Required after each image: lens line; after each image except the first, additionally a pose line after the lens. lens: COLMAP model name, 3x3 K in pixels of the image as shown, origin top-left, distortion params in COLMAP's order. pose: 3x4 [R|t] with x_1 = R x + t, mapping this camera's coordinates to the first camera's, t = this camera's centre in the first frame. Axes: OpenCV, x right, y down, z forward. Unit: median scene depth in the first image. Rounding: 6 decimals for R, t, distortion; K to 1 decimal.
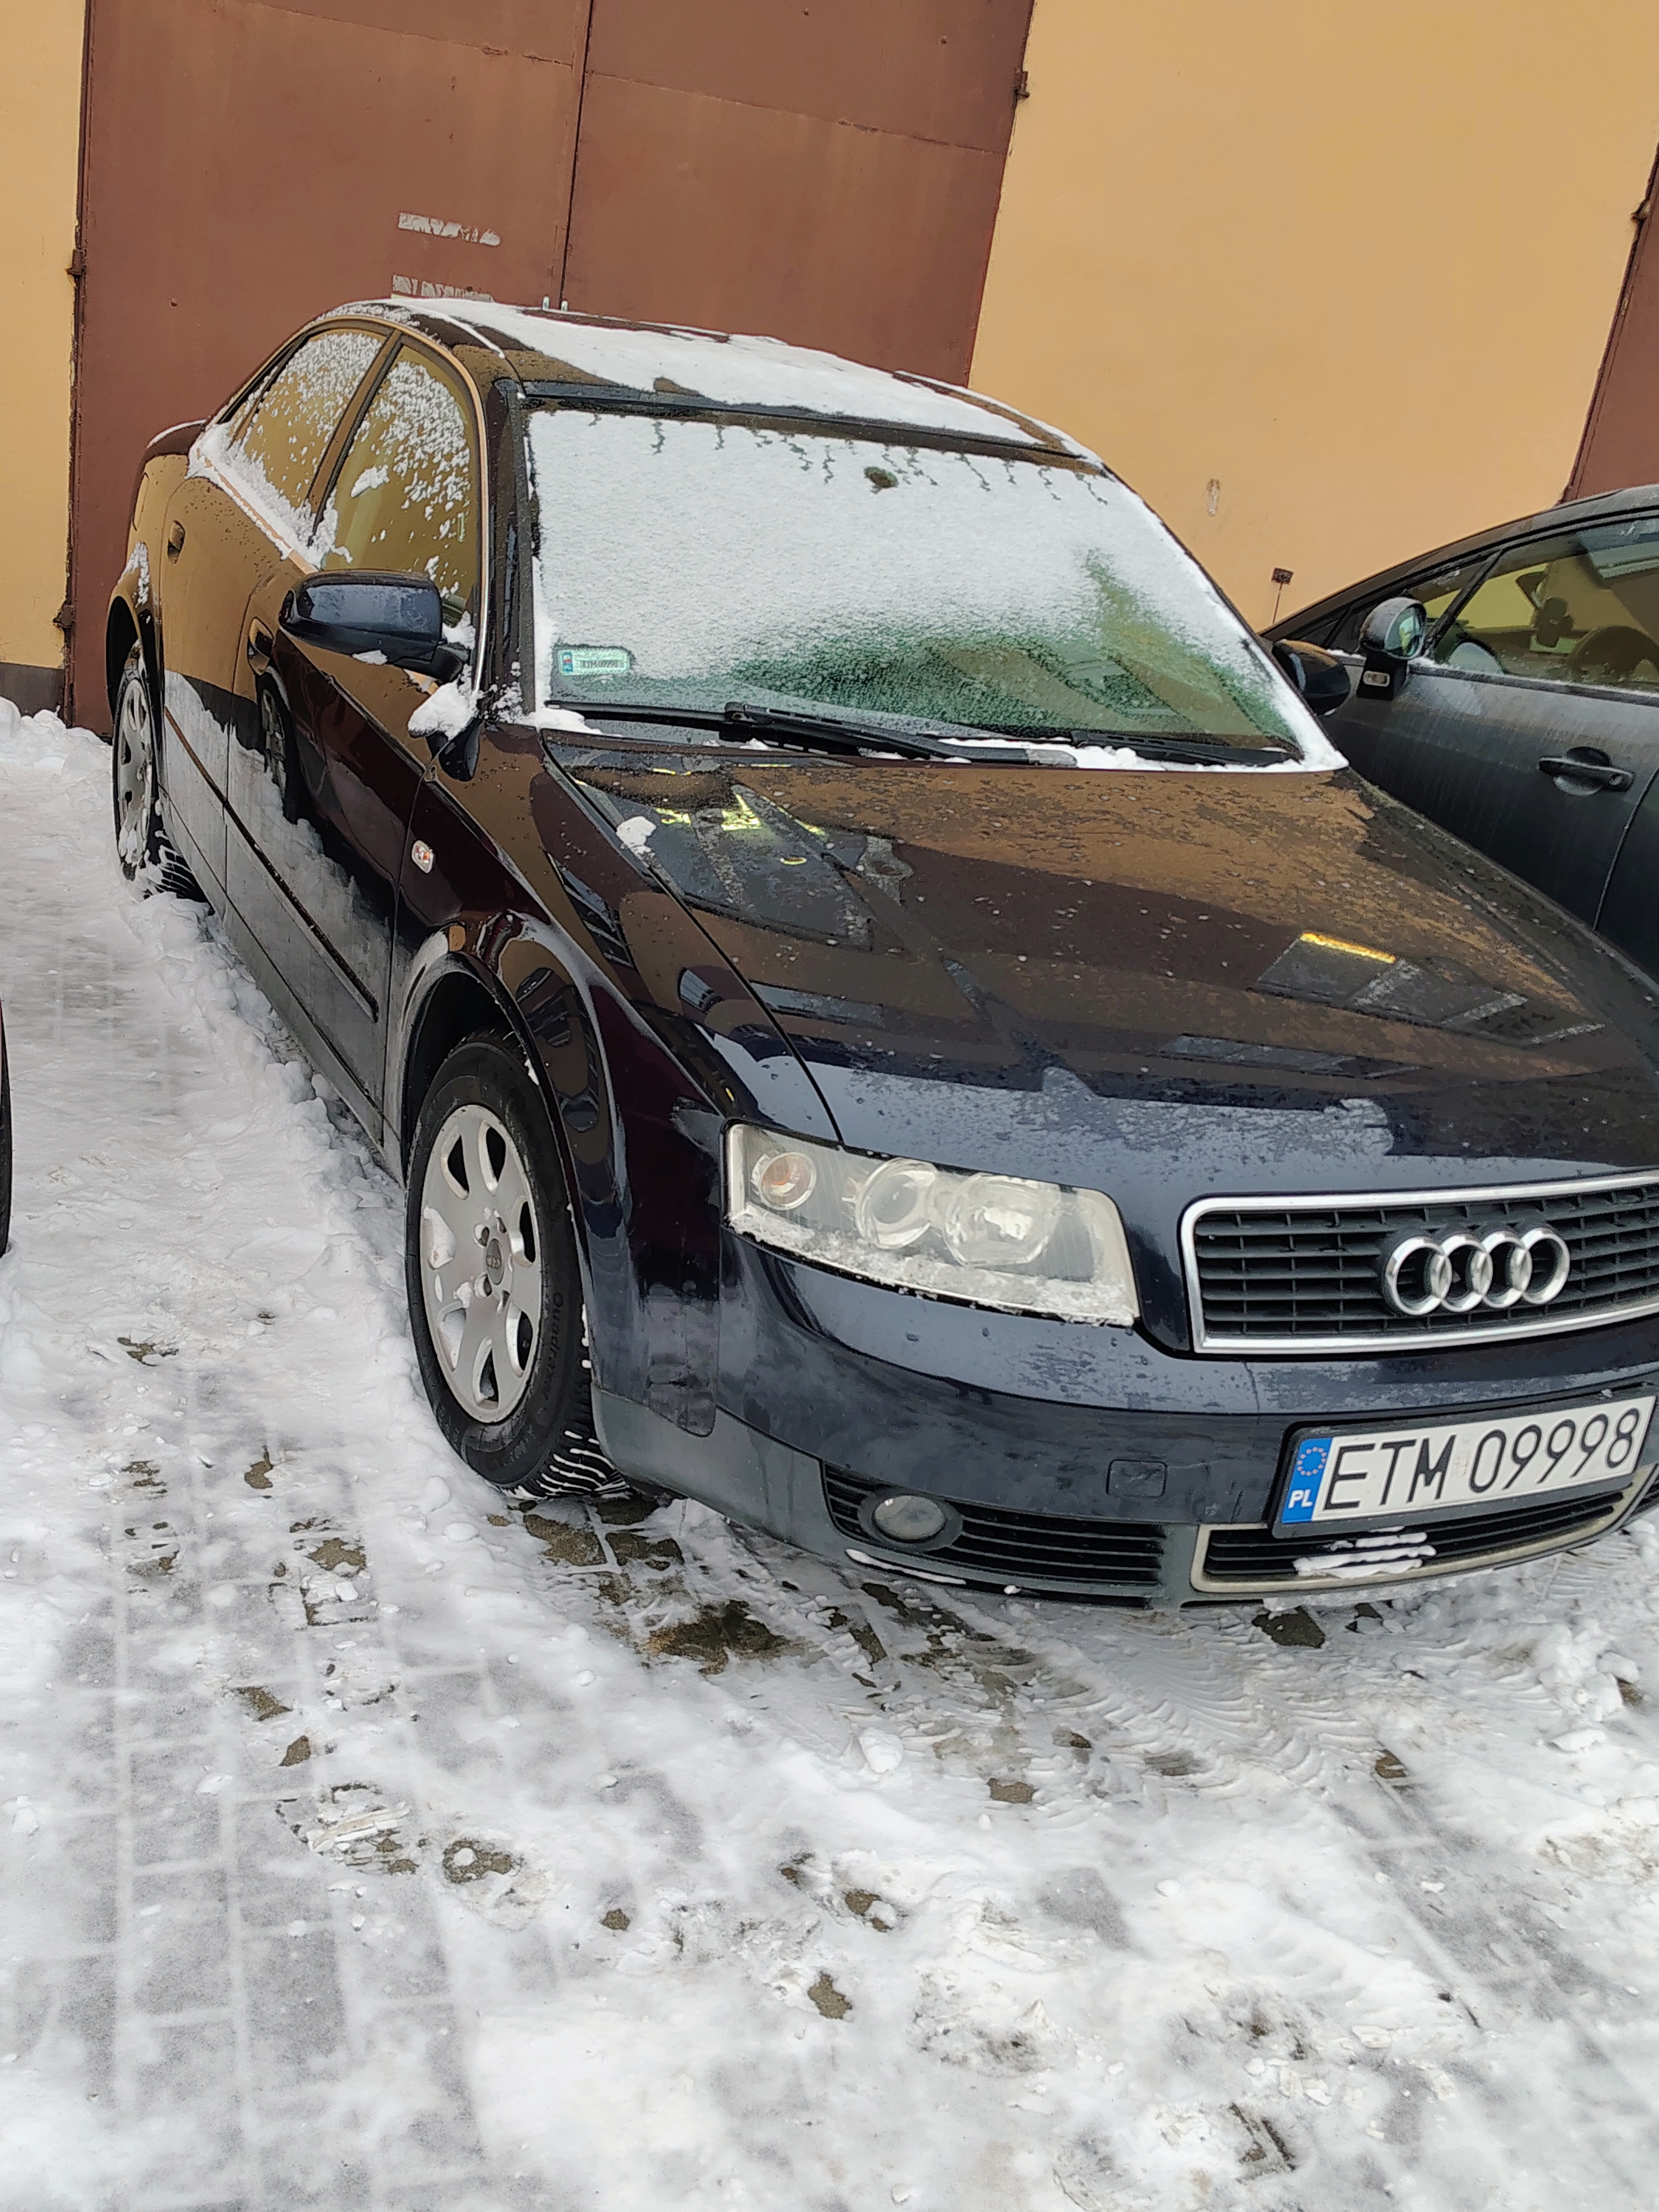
lens RADIAL K [[1603.4, 0, 823.7], [0, 1603.4, 1160.1], [0, 0, 1]] dist [0.002404, 0.006521]
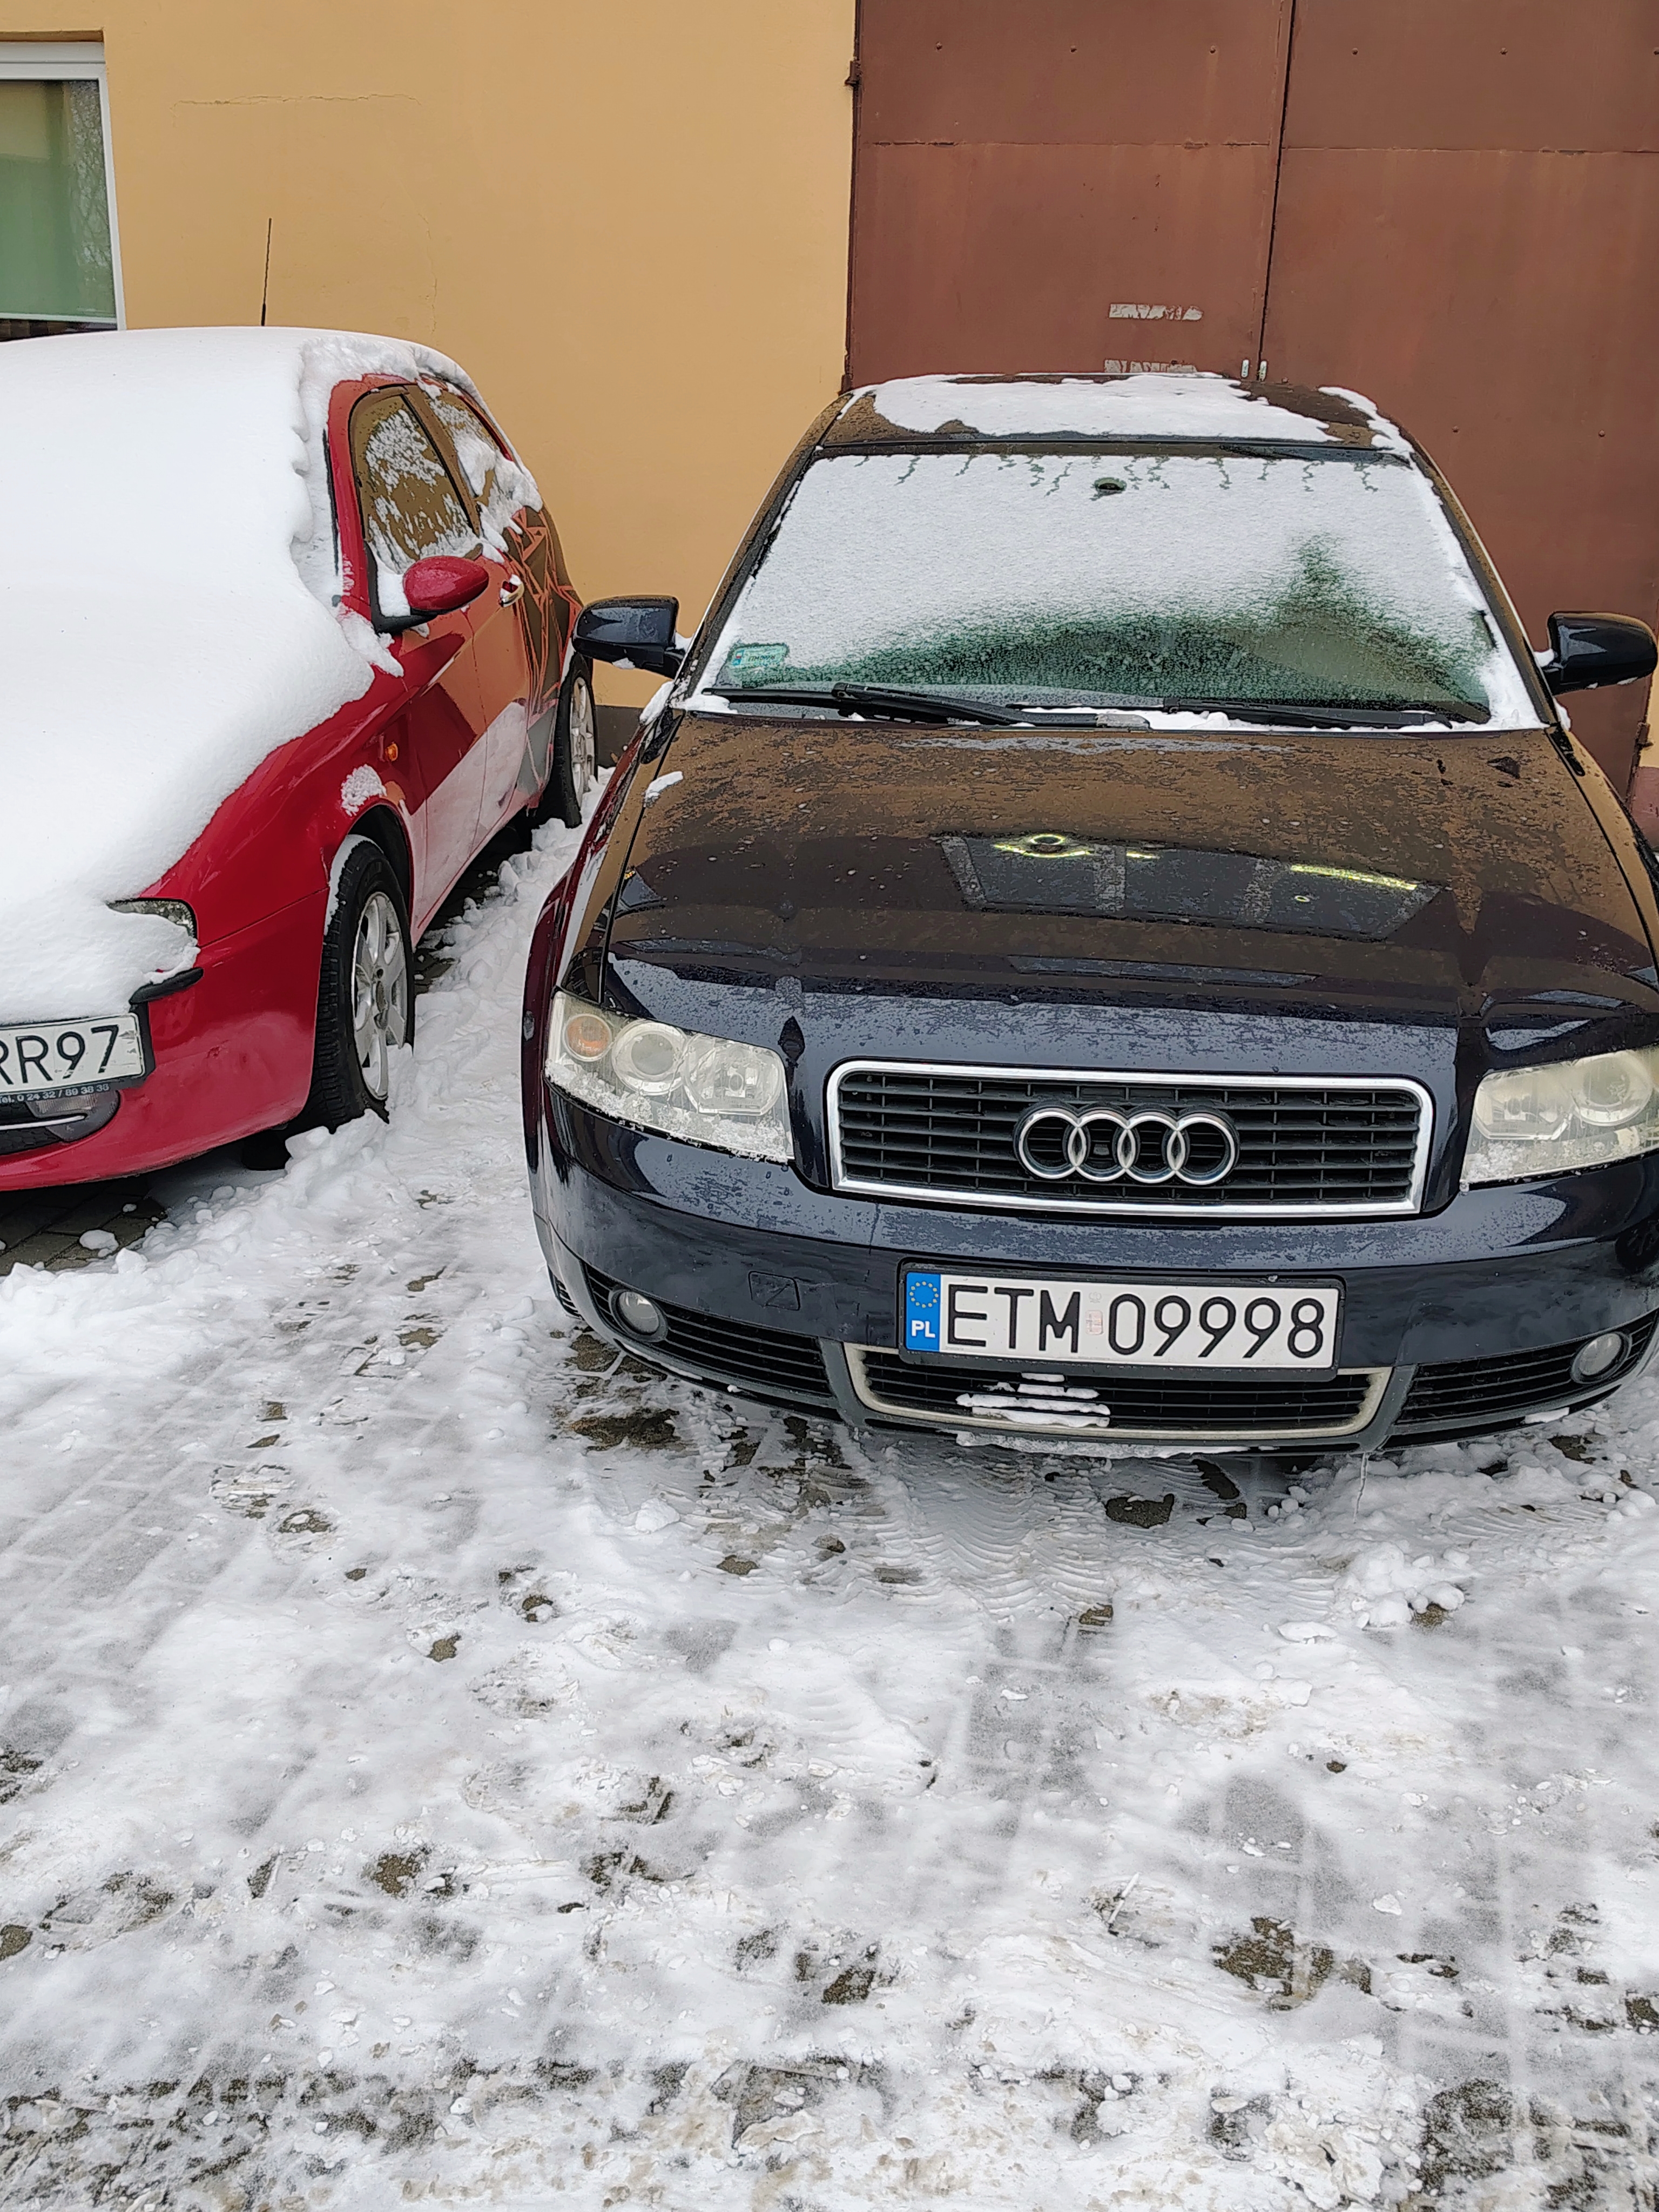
lens RADIAL K [[1512.5, 0, 891.9], [0, 1512.5, 1111.0], [0, 0, 1]] dist [-0.000651, 0.003053]
pose [[0.925687, 0.059047, -0.373653, 0.650200], [-0.072407, 0.997137, -0.021806, 0.079770], [0.371295, 0.047240, 0.927312, -0.008155]]
